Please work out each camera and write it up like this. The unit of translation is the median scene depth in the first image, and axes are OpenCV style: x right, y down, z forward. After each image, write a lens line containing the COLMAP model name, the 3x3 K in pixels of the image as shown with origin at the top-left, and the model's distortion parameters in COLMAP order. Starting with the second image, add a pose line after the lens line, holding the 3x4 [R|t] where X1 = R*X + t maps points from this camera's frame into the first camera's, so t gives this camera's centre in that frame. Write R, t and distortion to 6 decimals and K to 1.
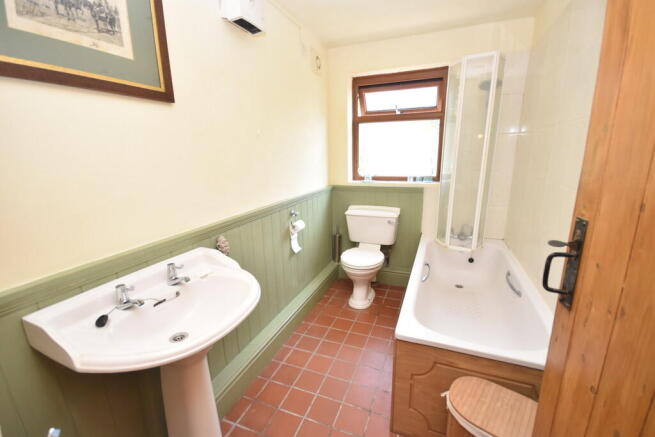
lens RADIAL K [[291.4, 0, 327.1], [0, 291.4, 220.6], [0, 0, 1]] dist [-0.016027, -0.002485]
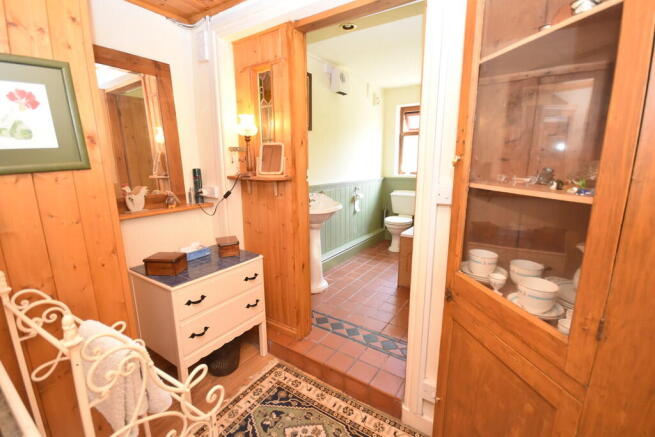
lens RADIAL K [[291.4, 0, 326.5], [0, 291.4, 218.7], [0, 0, 1]] dist [-0.016027, -0.002485]
pose [[0.976289, 0.060048, -0.207978, 0.058665], [-0.066972, 0.997405, -0.026408, 0.161899], [0.205852, 0.039711, 0.977777, -0.556028]]
